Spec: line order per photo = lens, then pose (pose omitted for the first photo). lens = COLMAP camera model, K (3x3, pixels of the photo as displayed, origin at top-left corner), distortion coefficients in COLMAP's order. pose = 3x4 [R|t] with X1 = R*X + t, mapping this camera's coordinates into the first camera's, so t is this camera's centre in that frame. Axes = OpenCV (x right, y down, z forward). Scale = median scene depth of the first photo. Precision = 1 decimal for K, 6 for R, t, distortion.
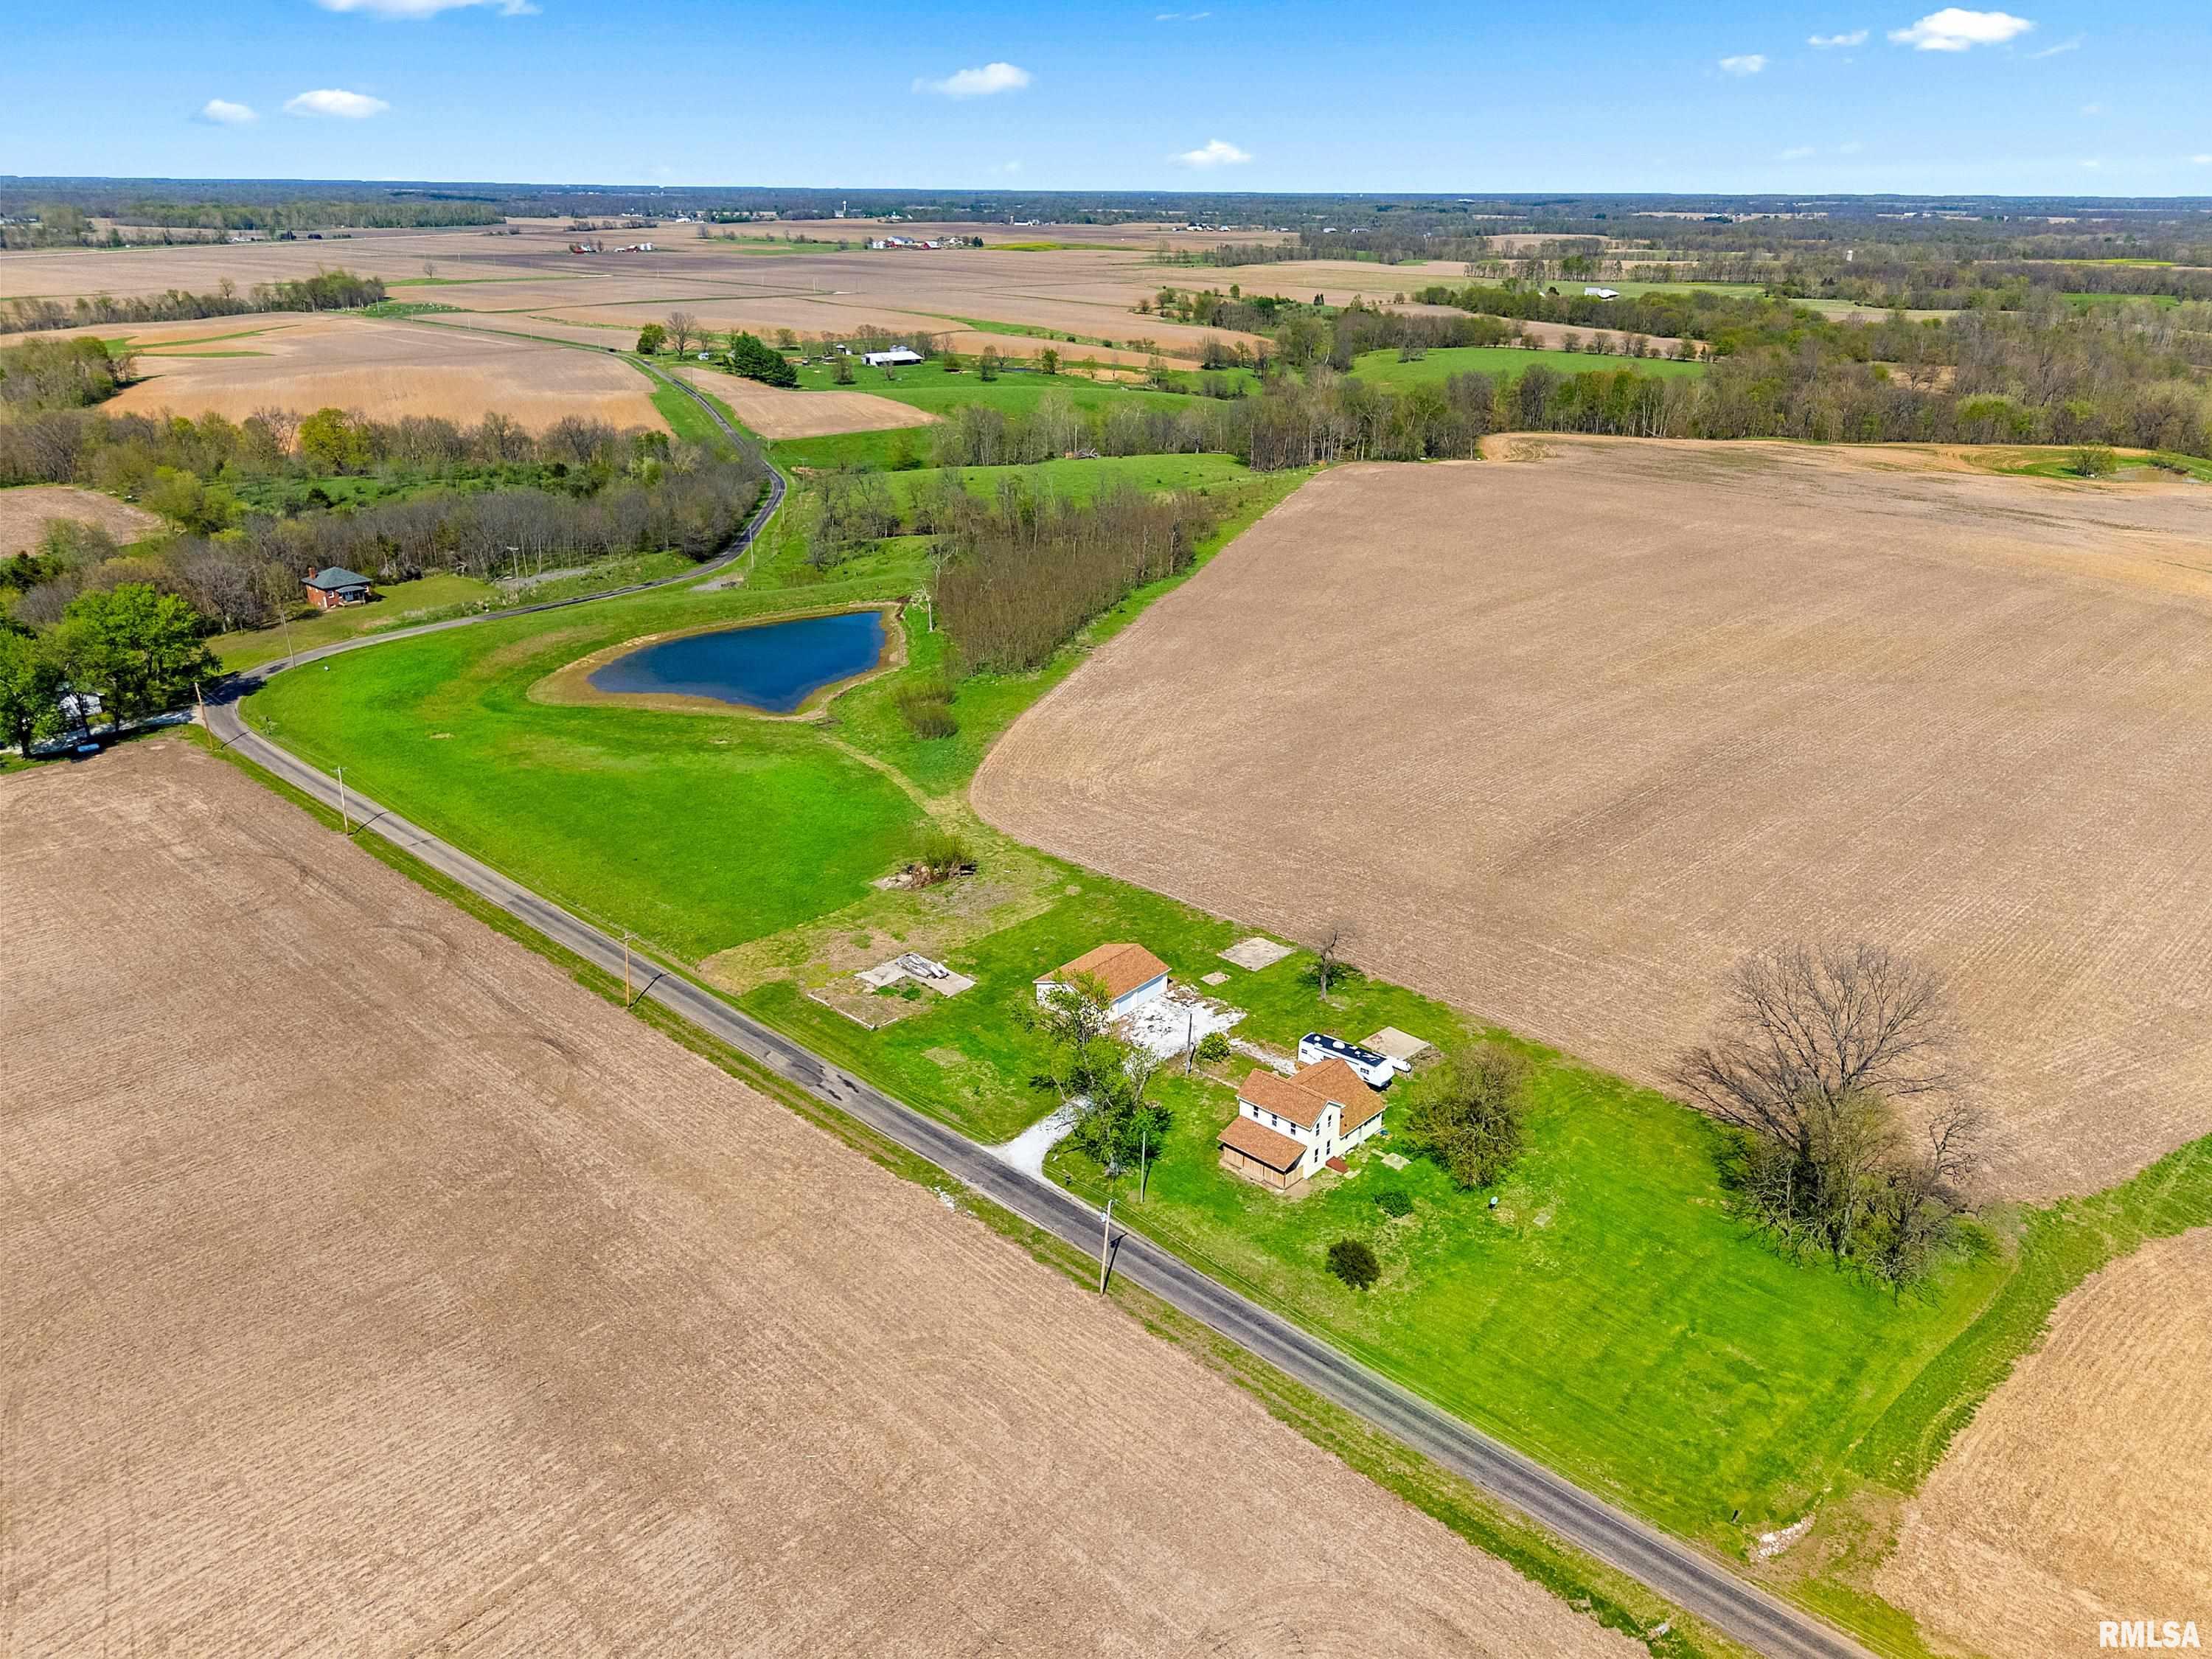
lens RADIAL K [[1628.1, 0, 1106.0], [0, 1628.1, 829.5], [0, 0, 1]] dist [0.070613, -0.066008]
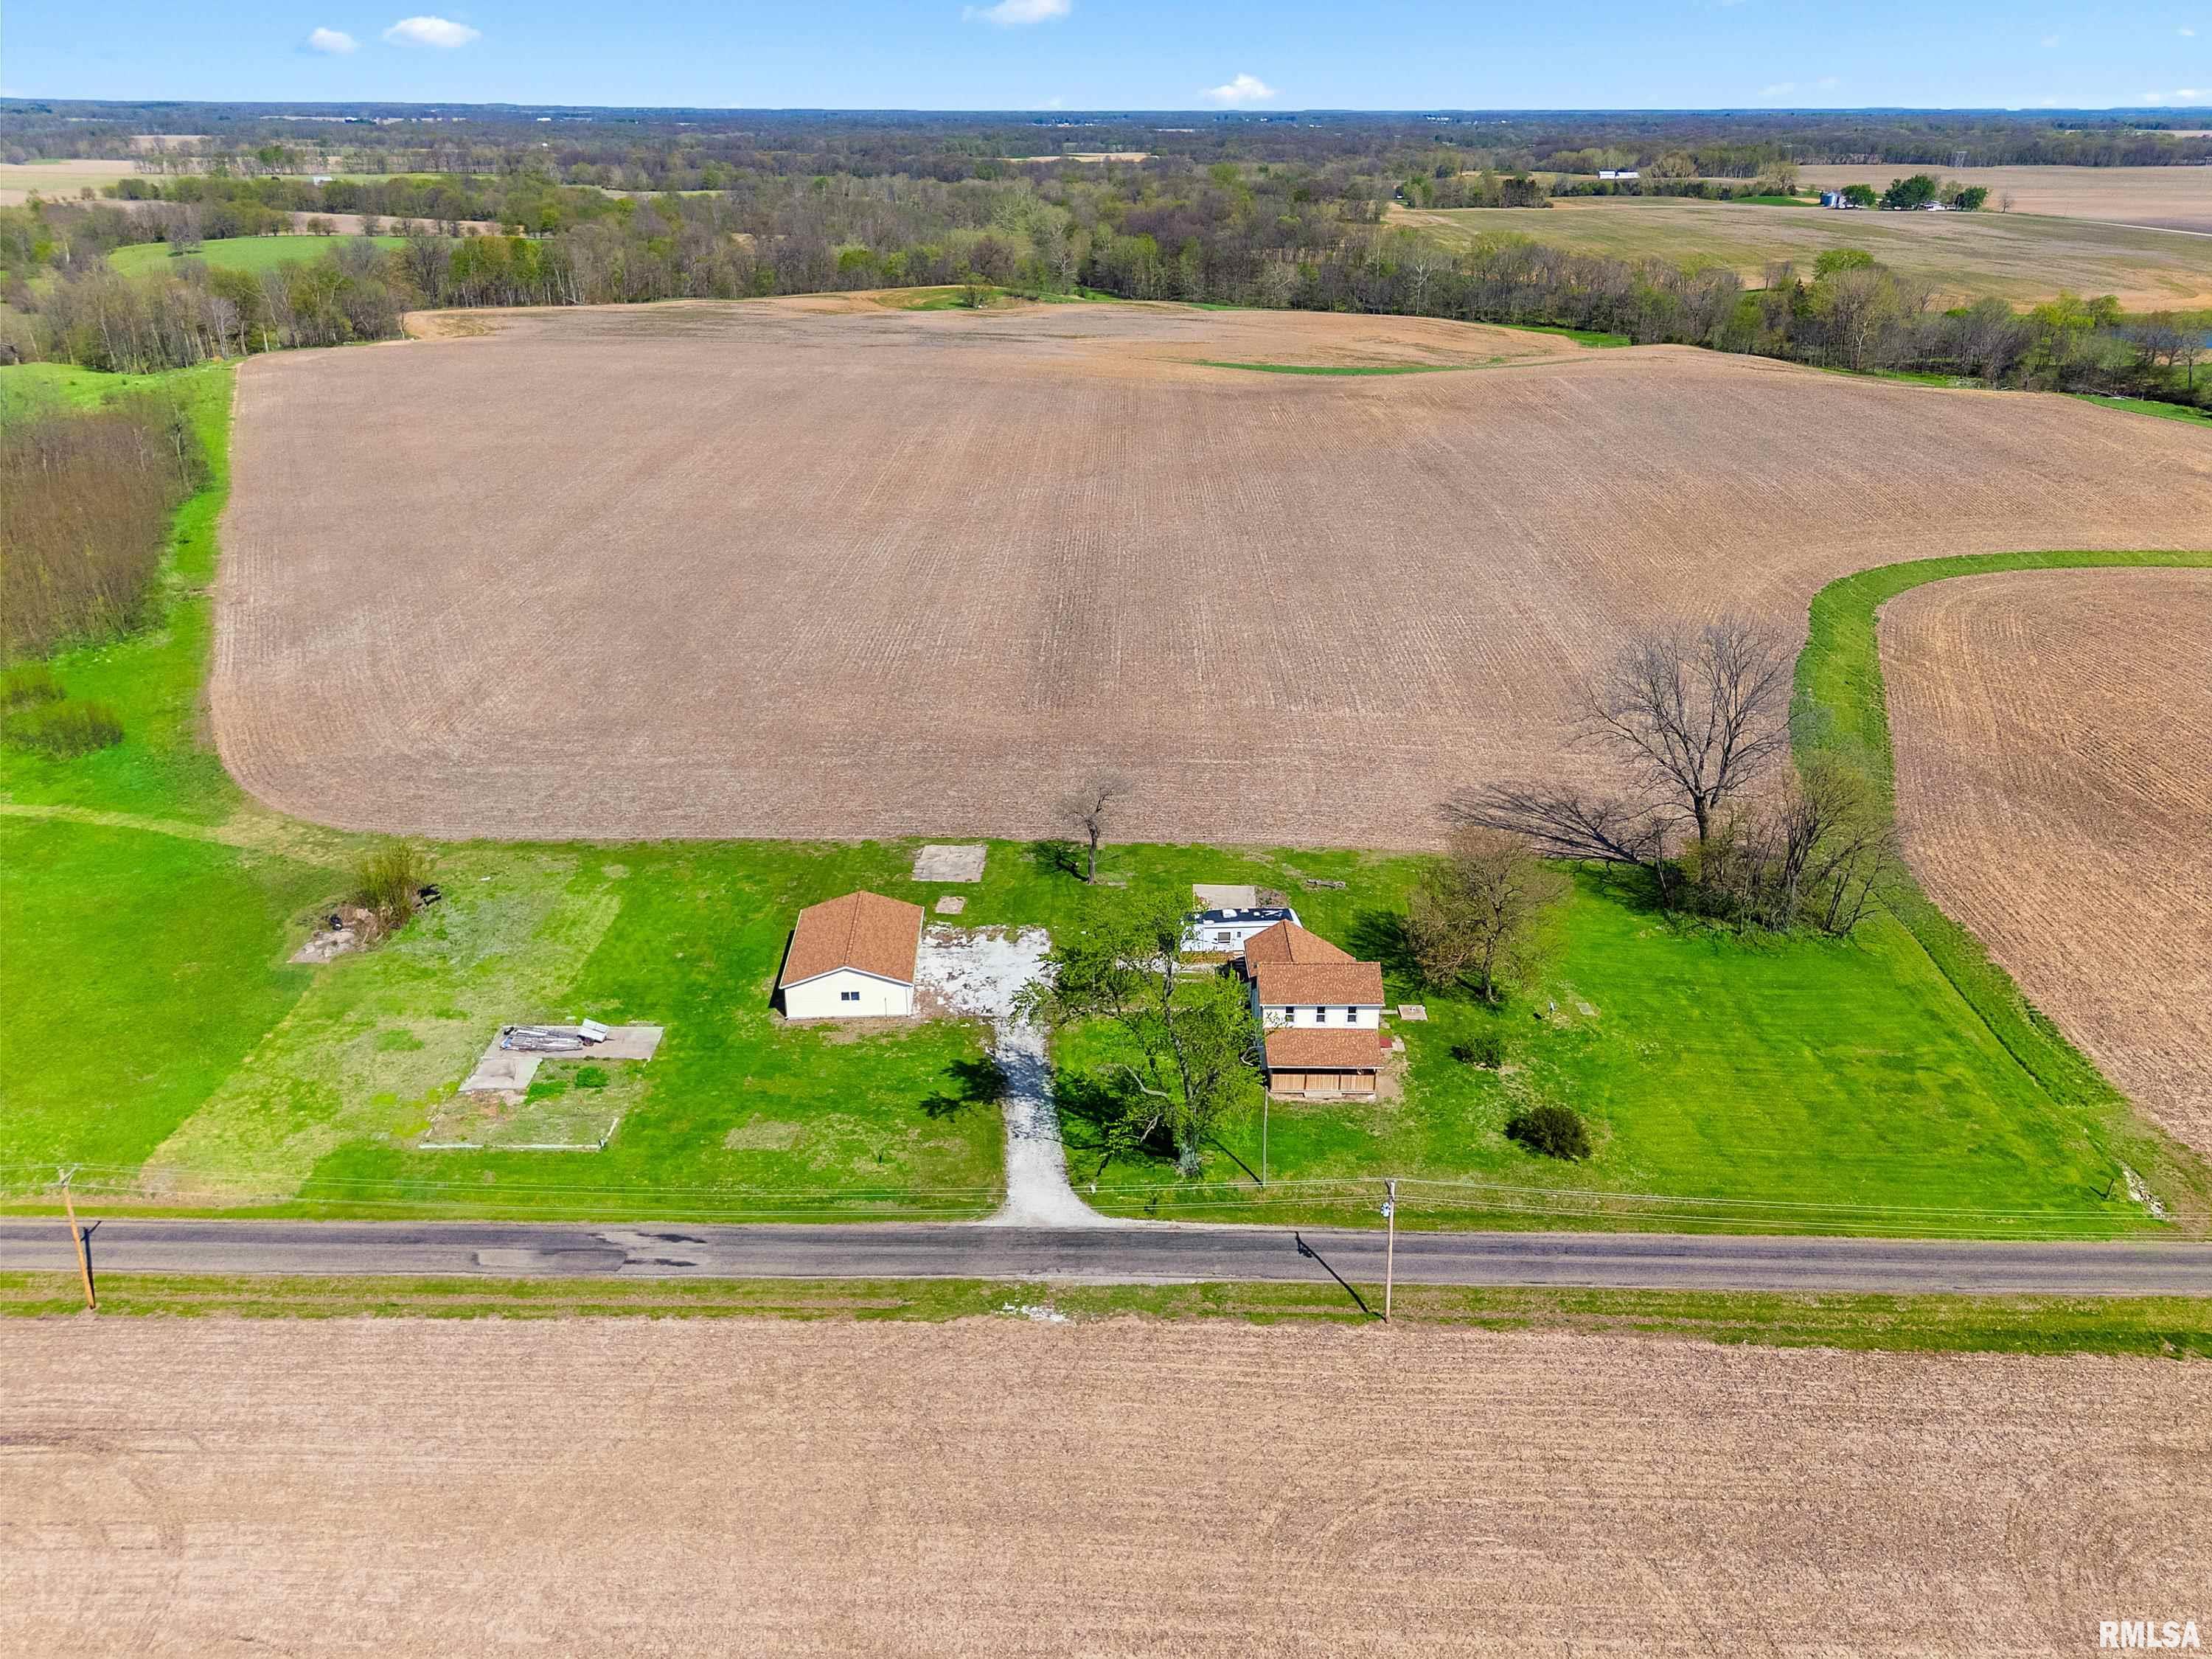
lens RADIAL K [[1628.1, 0, 1106.0], [0, 1628.1, 829.5], [0, 0, 1]] dist [0.070613, -0.066008]
pose [[0.733792, -0.279931, 0.619021, -0.351694], [0.251947, 0.958320, 0.134708, -0.024226], [-0.630929, 0.057113, 0.773736, 0.417102]]
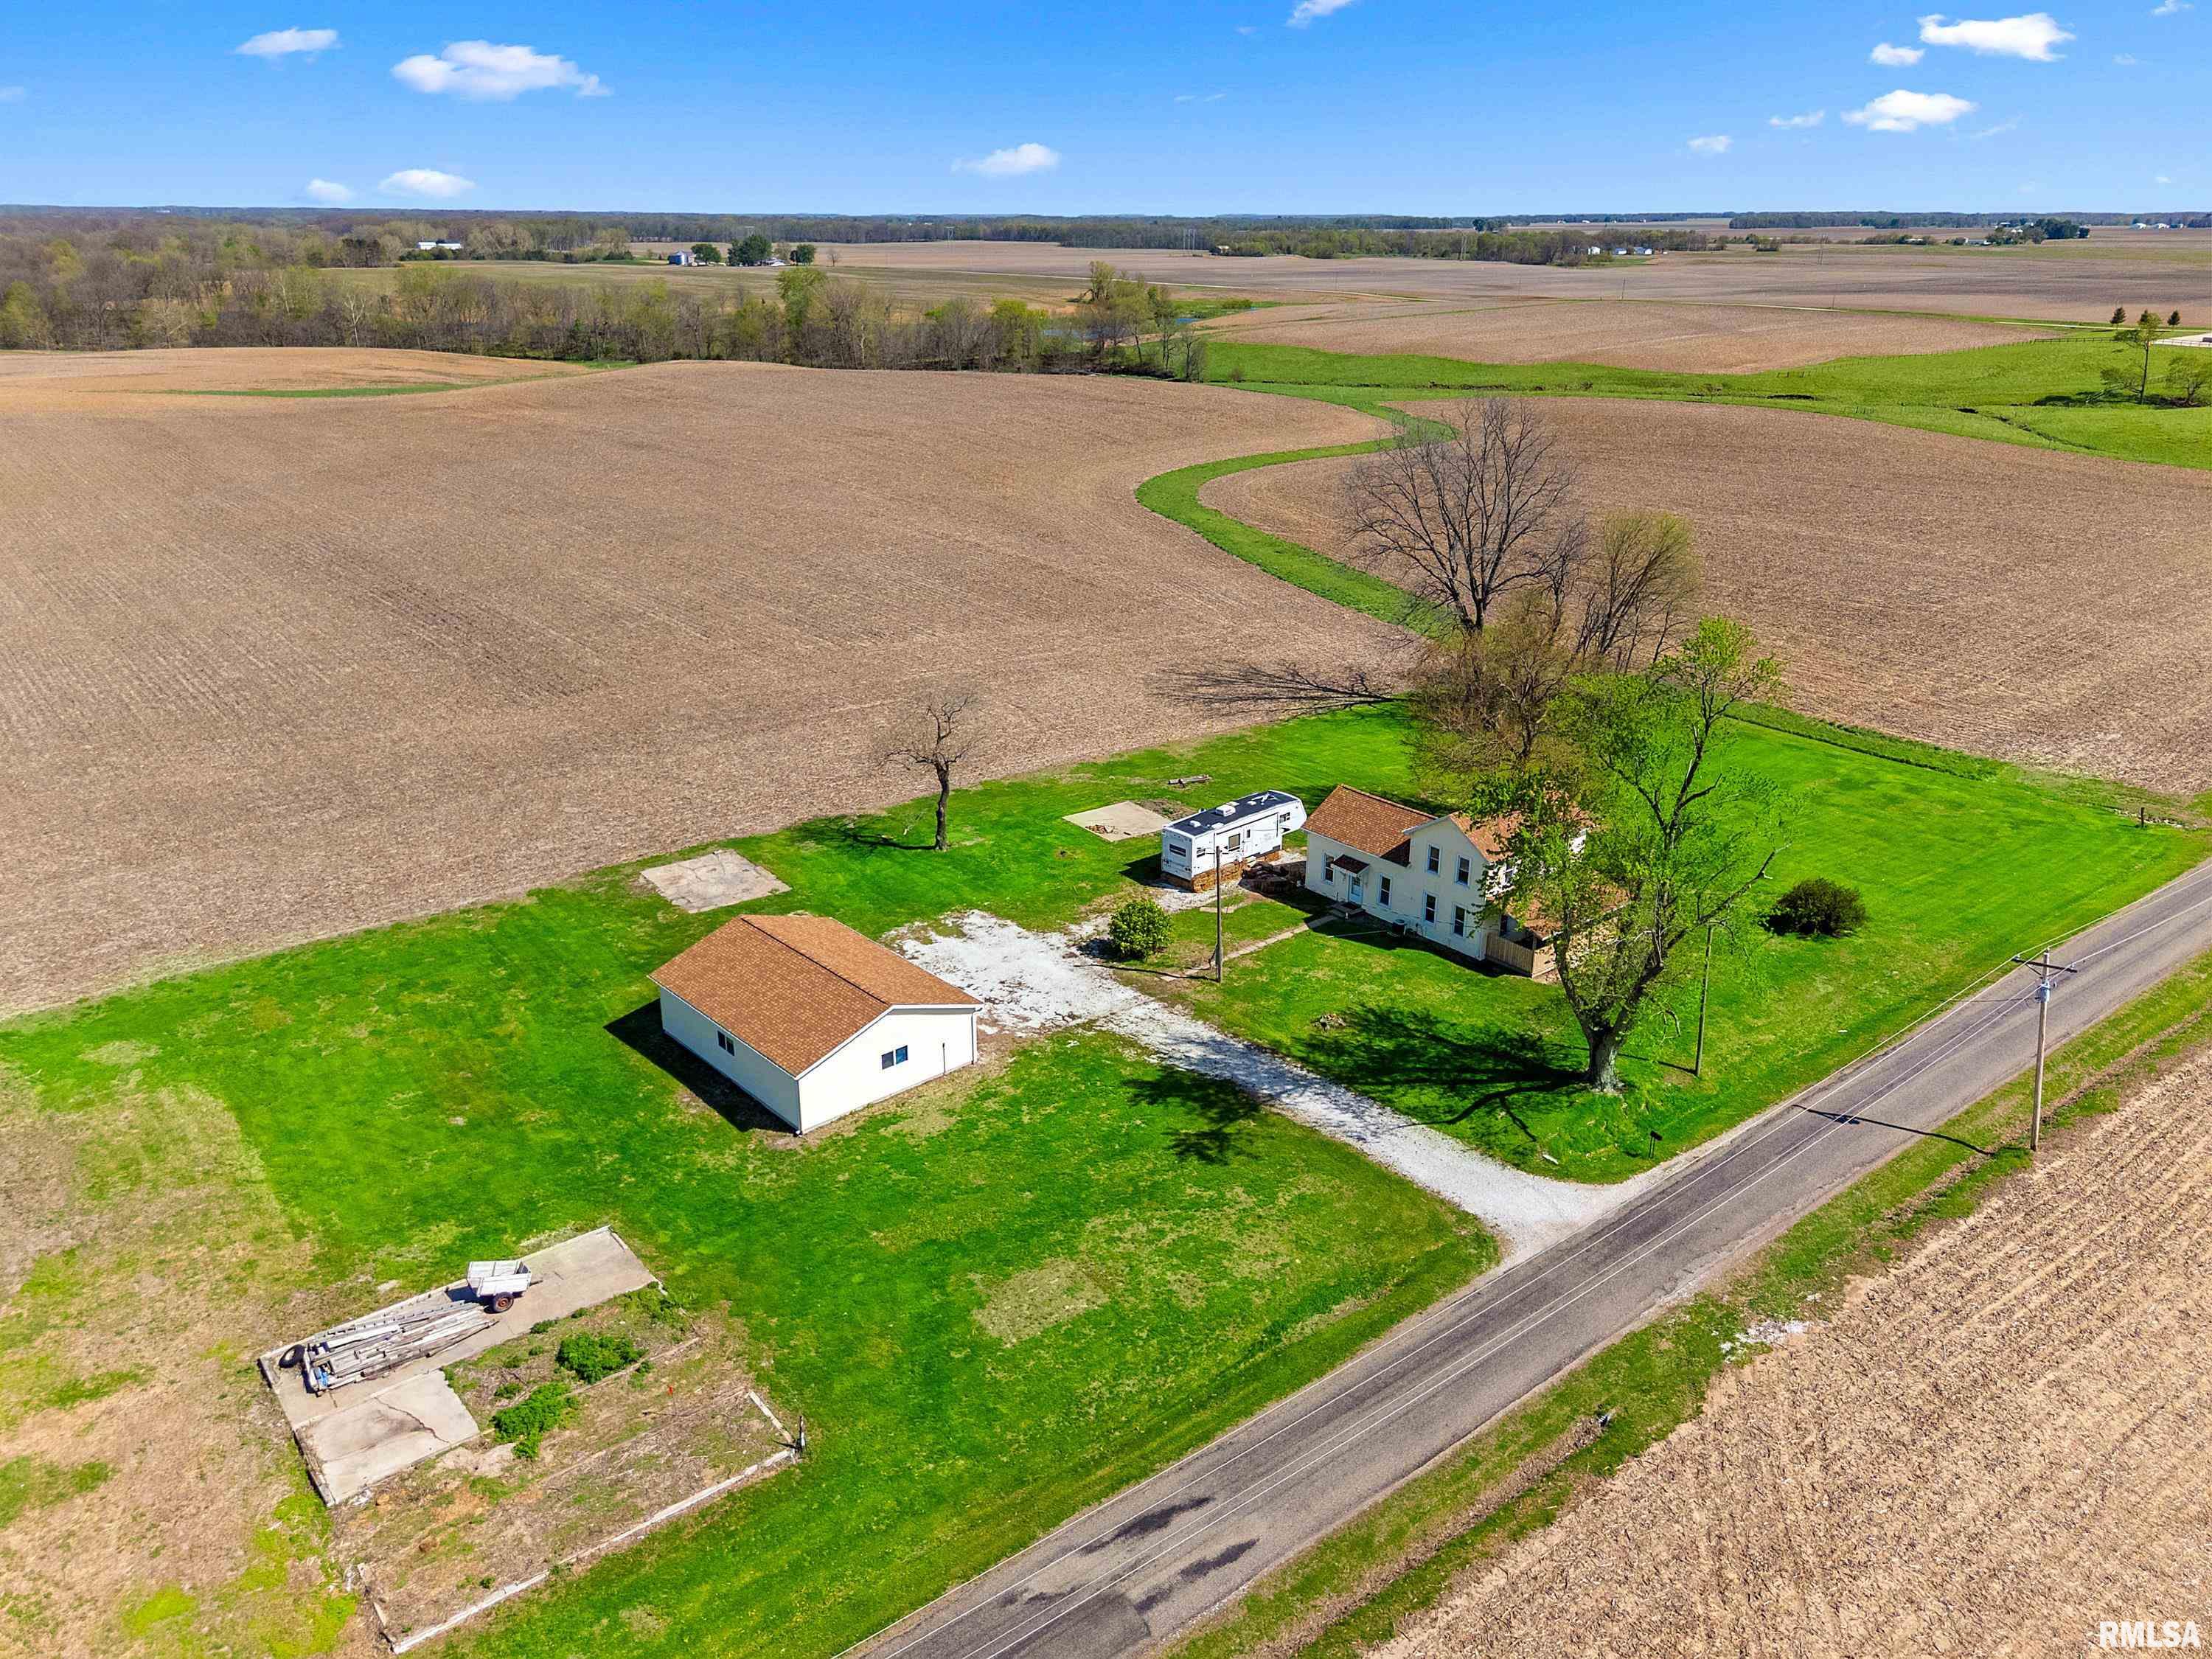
lens RADIAL K [[1628.1, 0, 1106.0], [0, 1628.1, 829.5], [0, 0, 1]] dist [0.070613, -0.066008]
pose [[0.136303, -0.355767, 0.924582, -0.366094], [0.361704, 0.886733, 0.287880, -0.036758], [-0.922275, 0.295186, 0.249547, 0.859764]]
